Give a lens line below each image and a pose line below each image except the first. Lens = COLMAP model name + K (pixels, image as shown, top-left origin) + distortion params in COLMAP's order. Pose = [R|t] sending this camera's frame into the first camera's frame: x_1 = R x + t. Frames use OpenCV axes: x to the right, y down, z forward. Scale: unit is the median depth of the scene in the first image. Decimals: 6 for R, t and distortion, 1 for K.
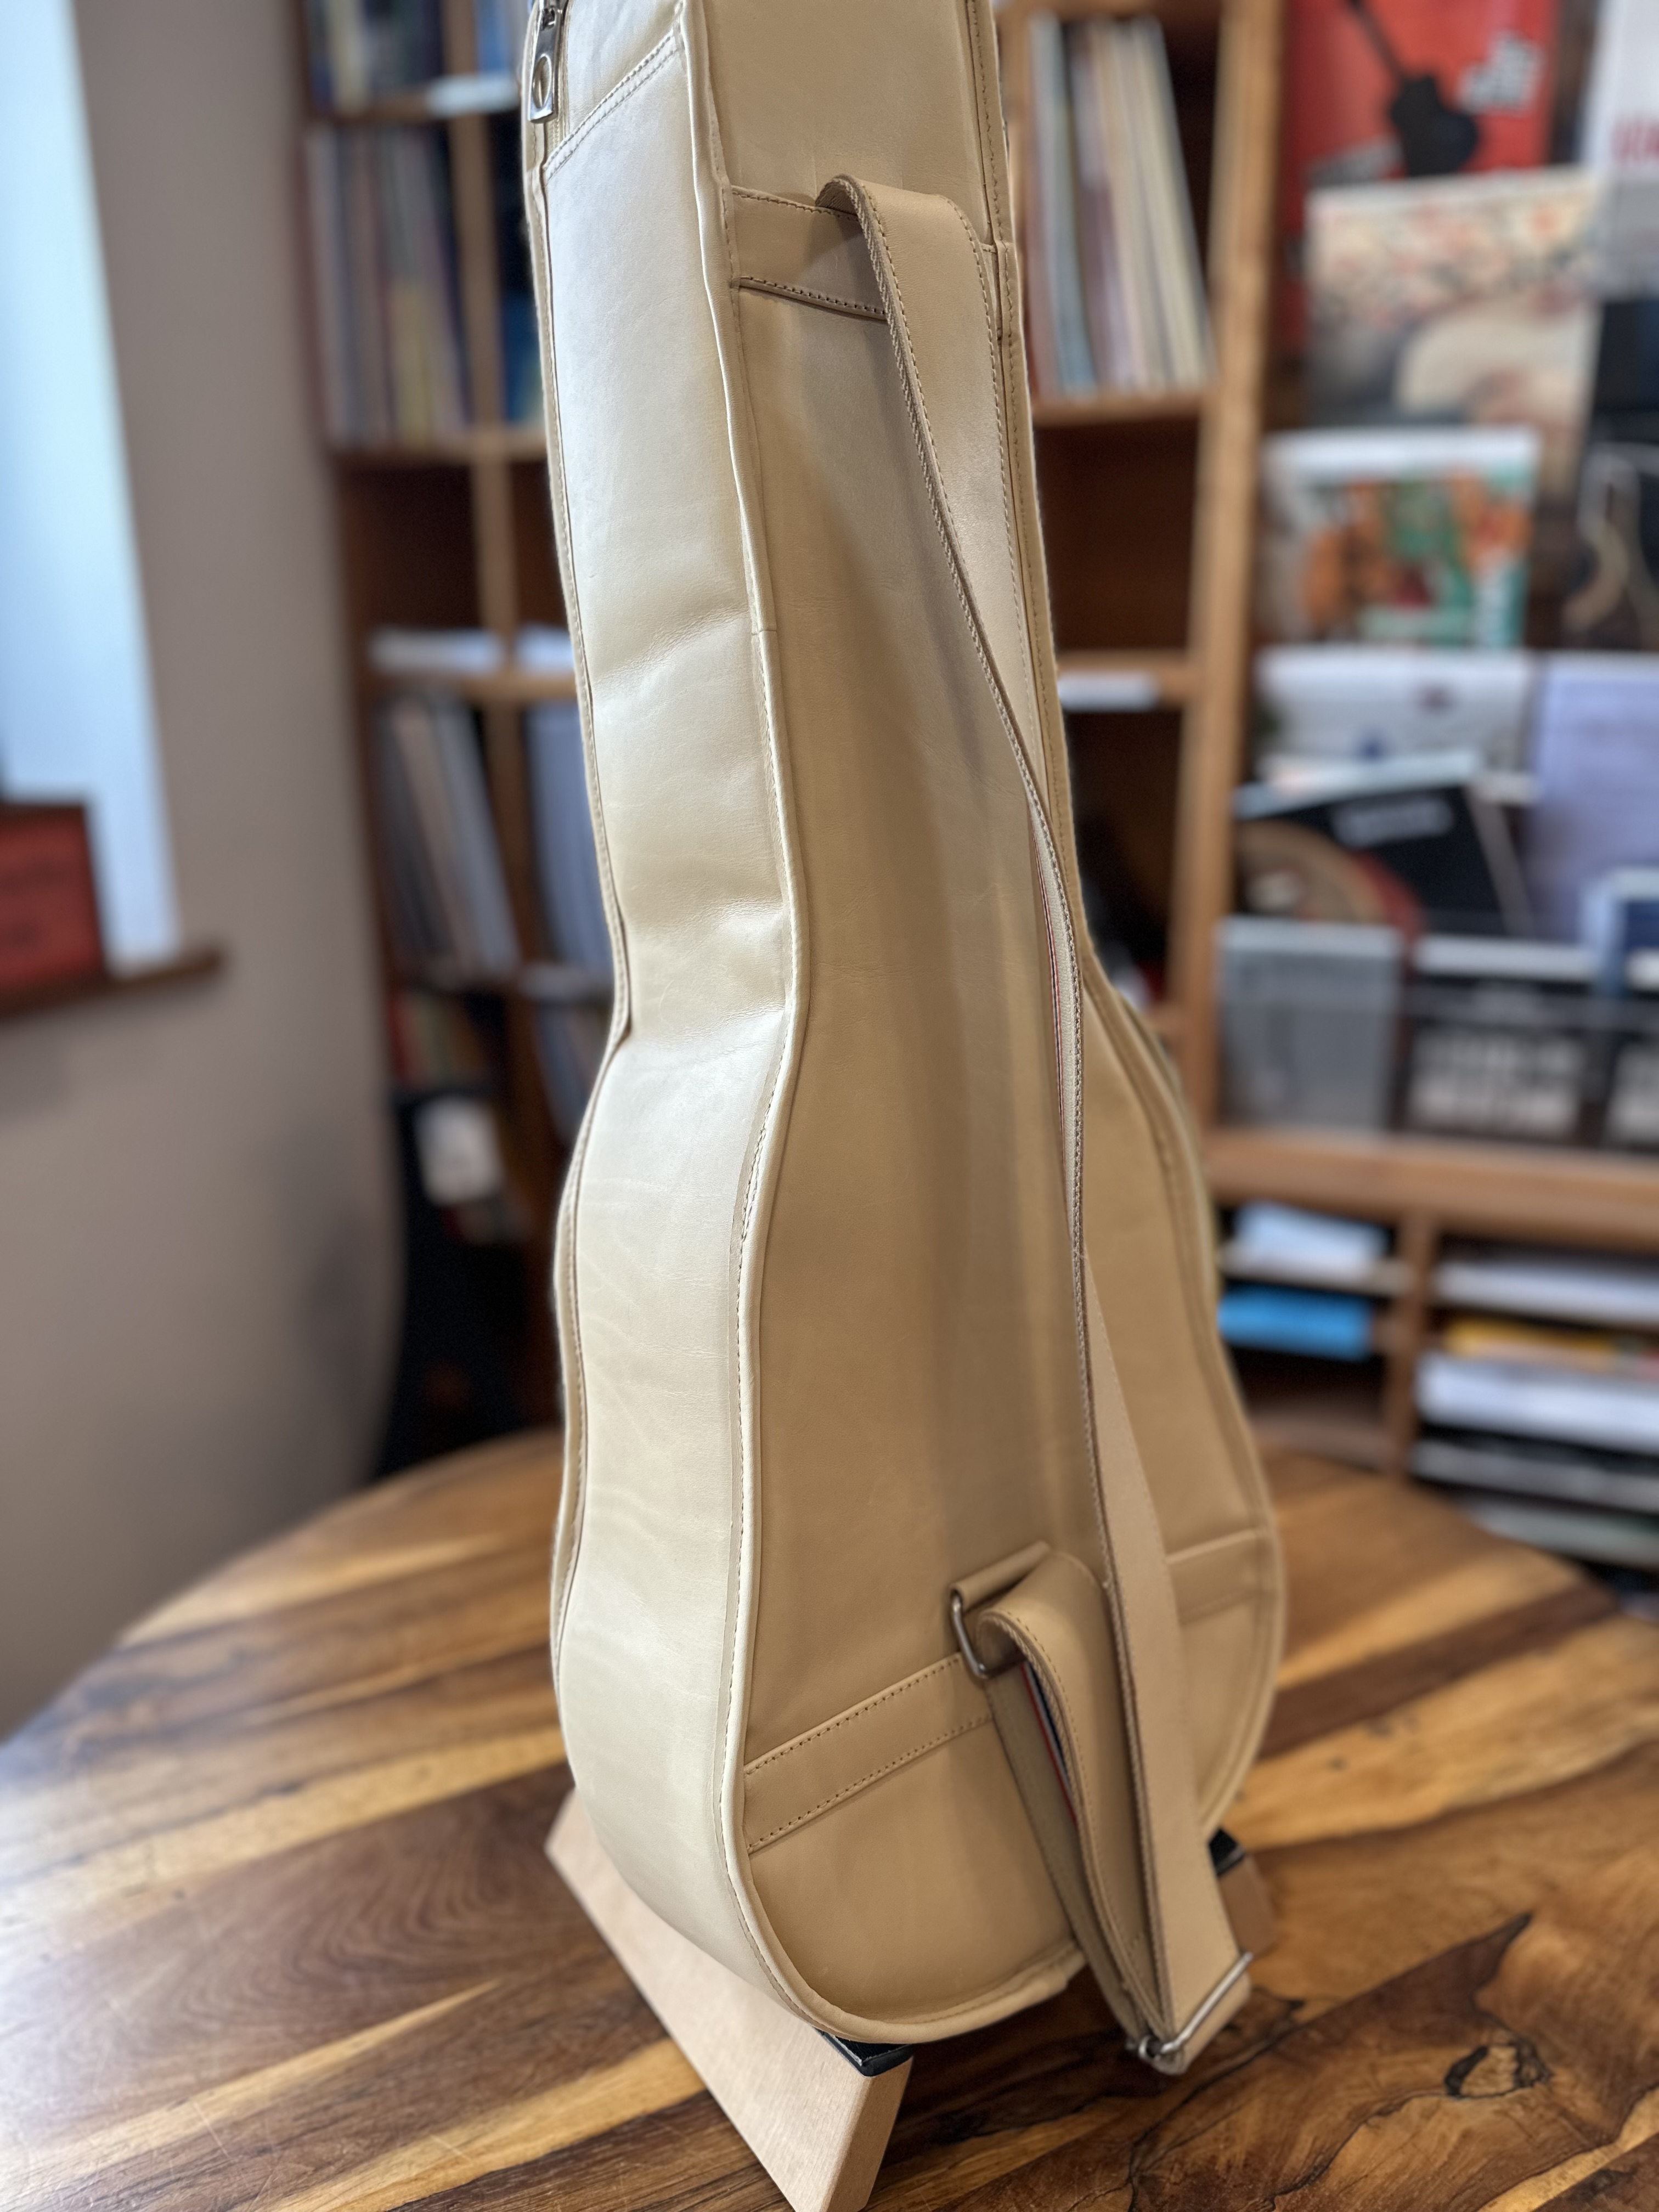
lens RADIAL K [[1651.4, 0, 845.2], [0, 1651.4, 1102.3], [0, 0, 1]] dist [-0.014223, 0.002098]
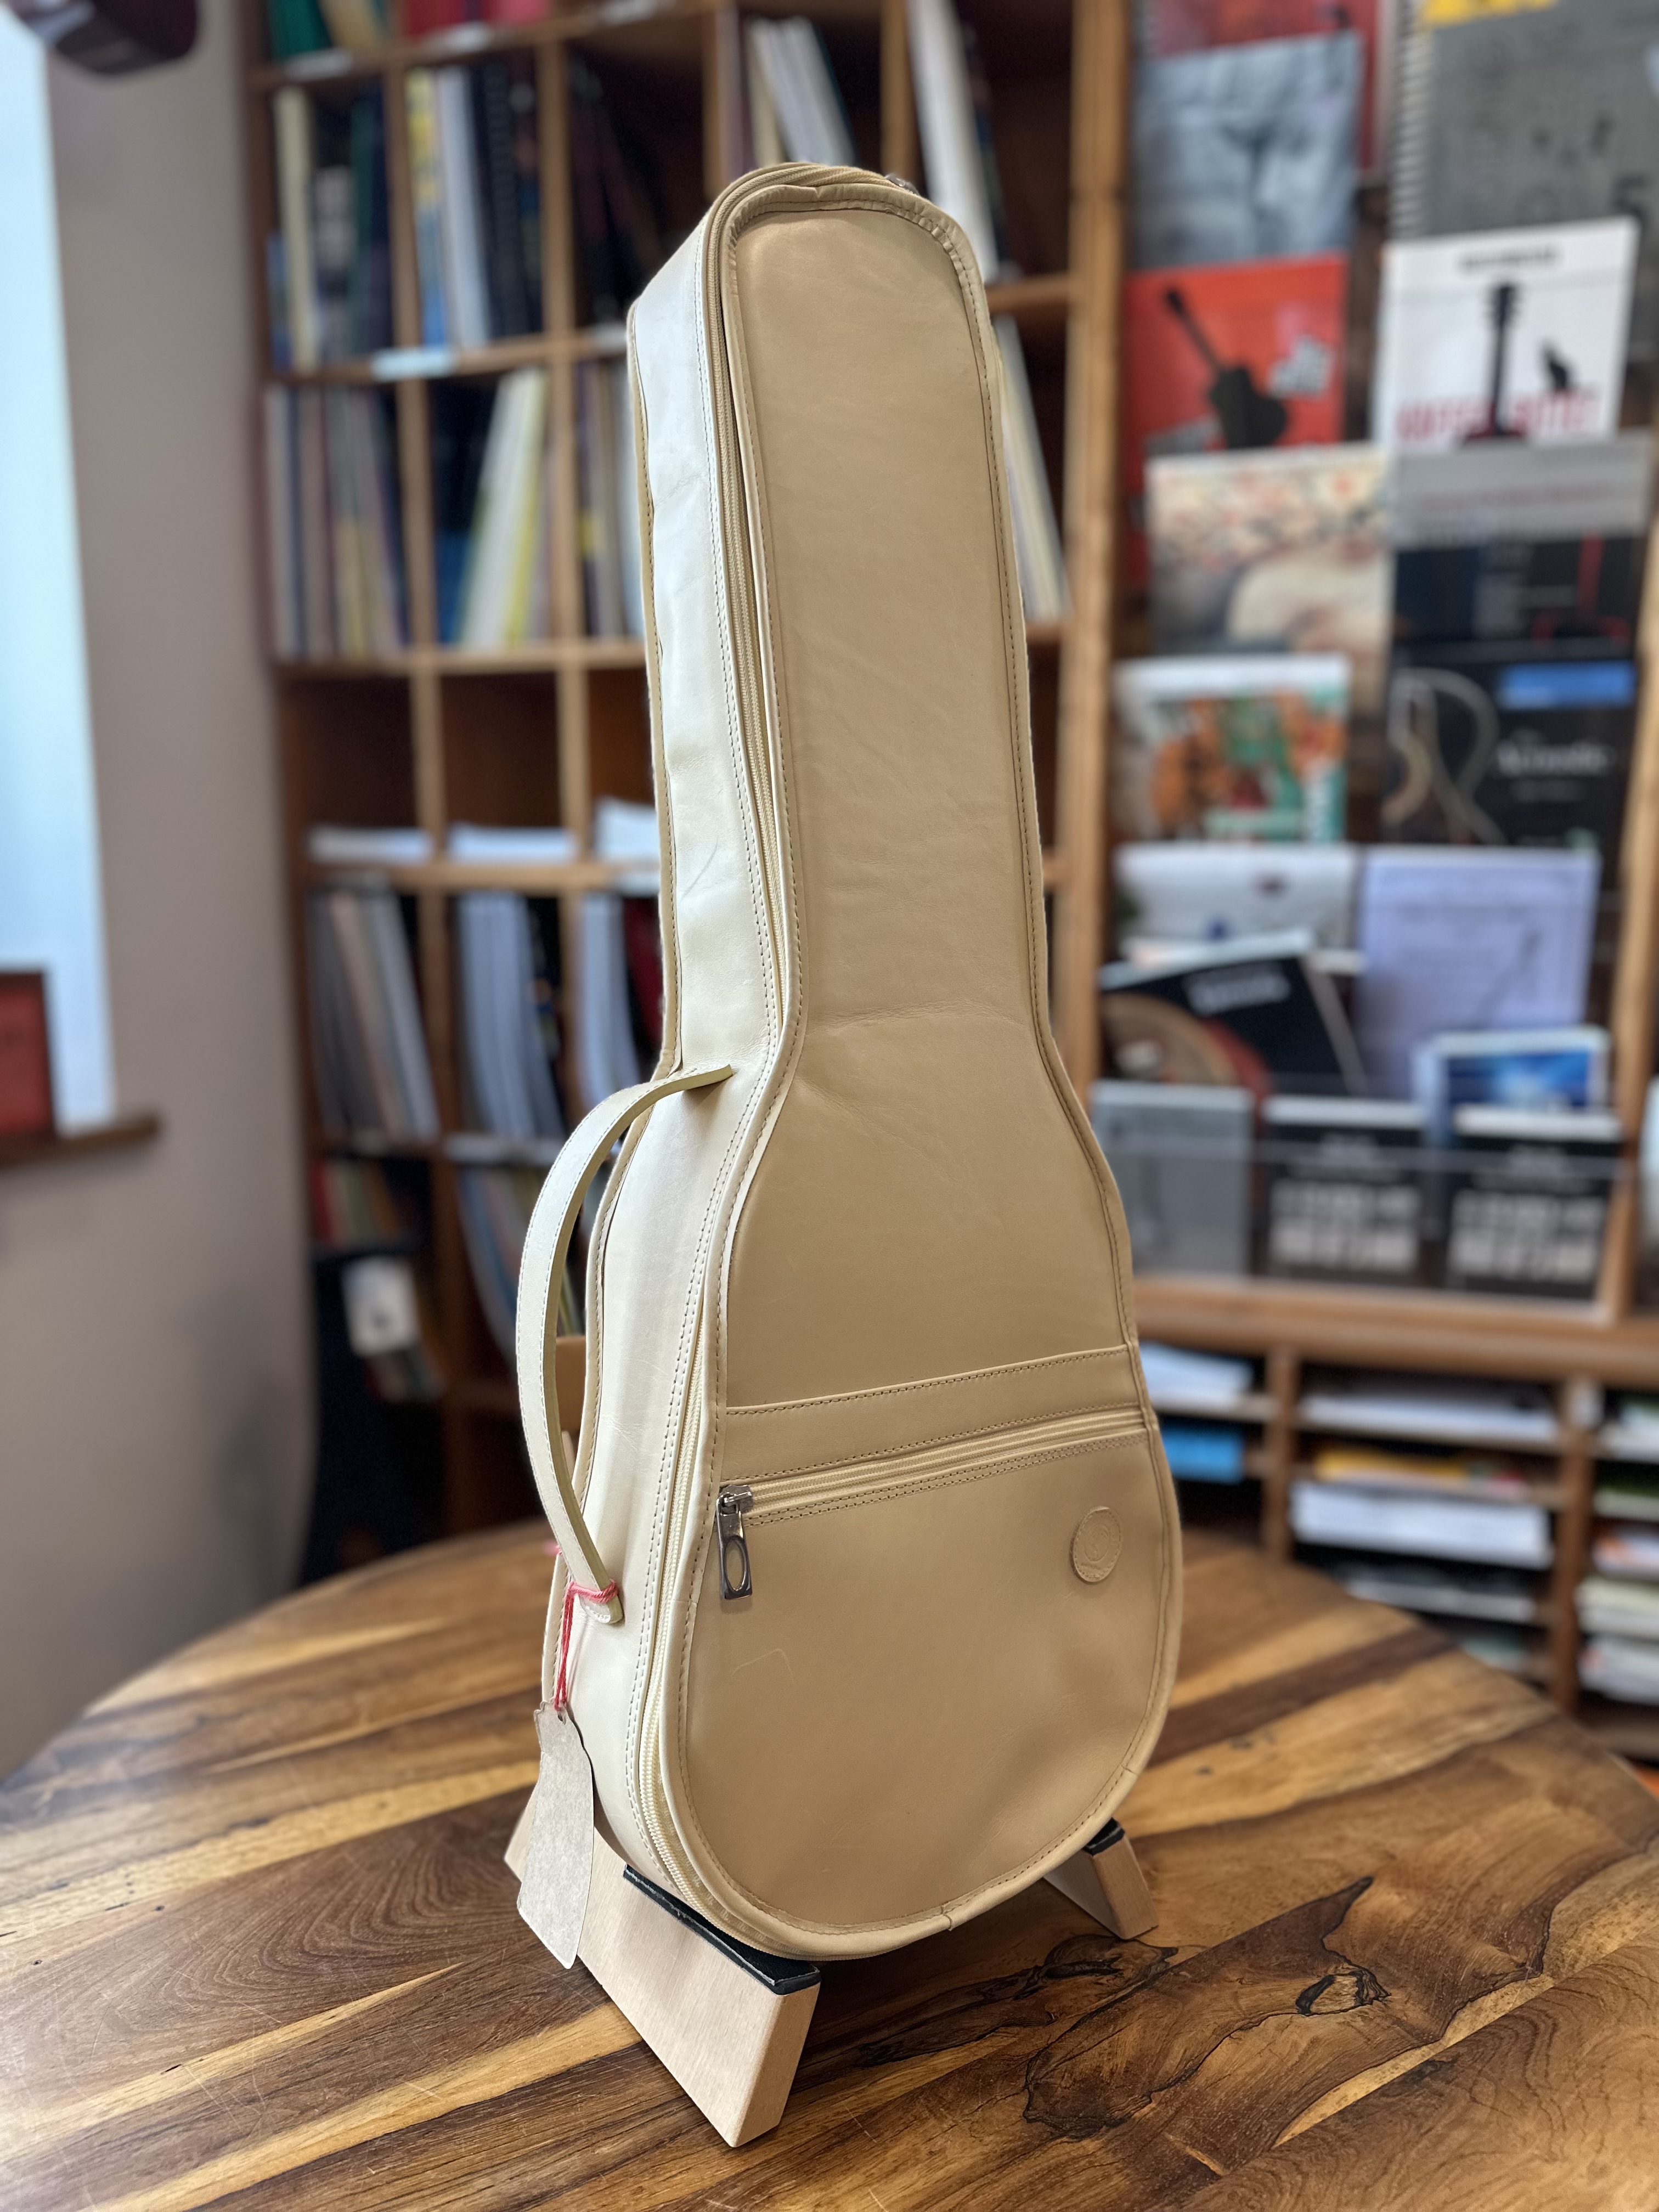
lens RADIAL K [[1651.4, 0, 844.5], [0, 1651.4, 1091.4], [0, 0, 1]] dist [-0.014223, 0.002098]
pose [[0.997887, -0.005523, 0.064737, -0.014903], [0.014248, 0.990729, -0.135107, 0.075530], [-0.063391, 0.135744, 0.988714, -0.136193]]
